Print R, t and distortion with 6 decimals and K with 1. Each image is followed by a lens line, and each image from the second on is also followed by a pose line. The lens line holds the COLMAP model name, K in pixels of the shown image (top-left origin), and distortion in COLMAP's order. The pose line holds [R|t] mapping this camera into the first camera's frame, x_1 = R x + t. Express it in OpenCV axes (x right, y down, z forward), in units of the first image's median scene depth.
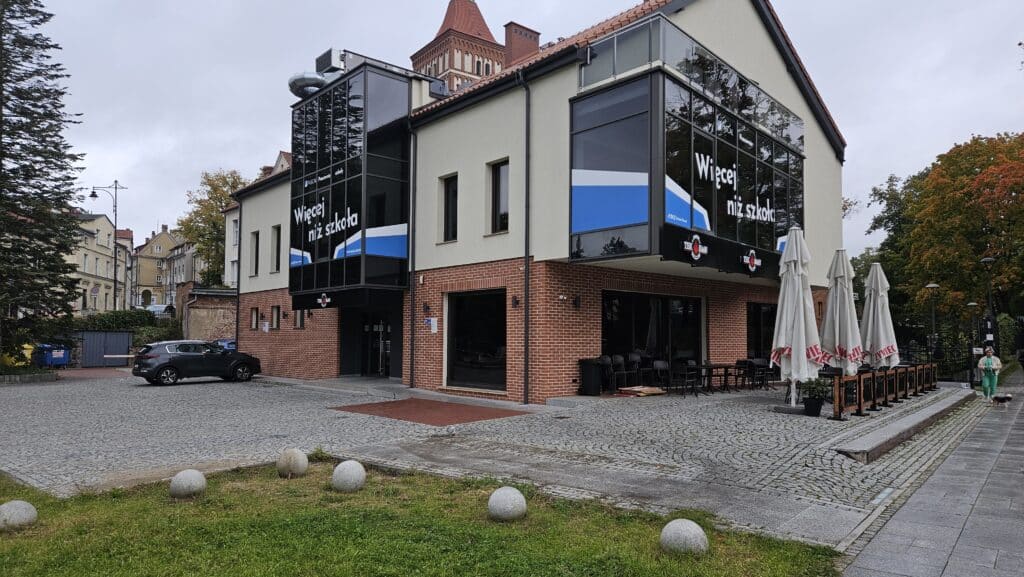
lens RADIAL K [[642.5, 0, 512.0], [0, 642.5, 288.5], [0, 0, 1]] dist [0.114798, -0.086626]
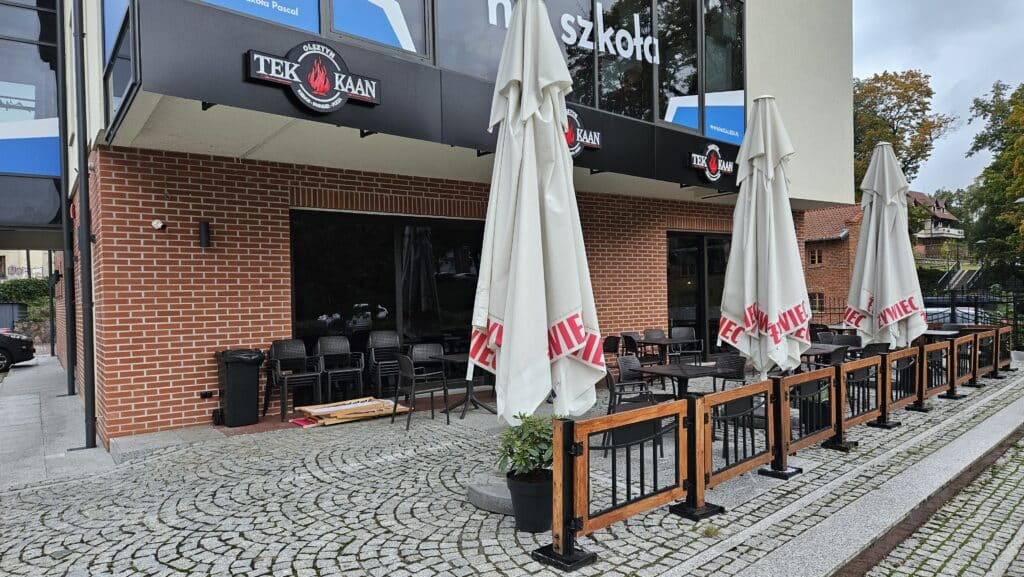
lens RADIAL K [[642.5, 0, 512.0], [0, 642.5, 288.5], [0, 0, 1]] dist [0.114798, -0.086626]
pose [[0.992293, -0.030888, -0.120001, 0.338032], [0.039050, 0.997037, 0.066268, 0.032824], [0.117599, -0.070443, 0.990560, 0.463229]]
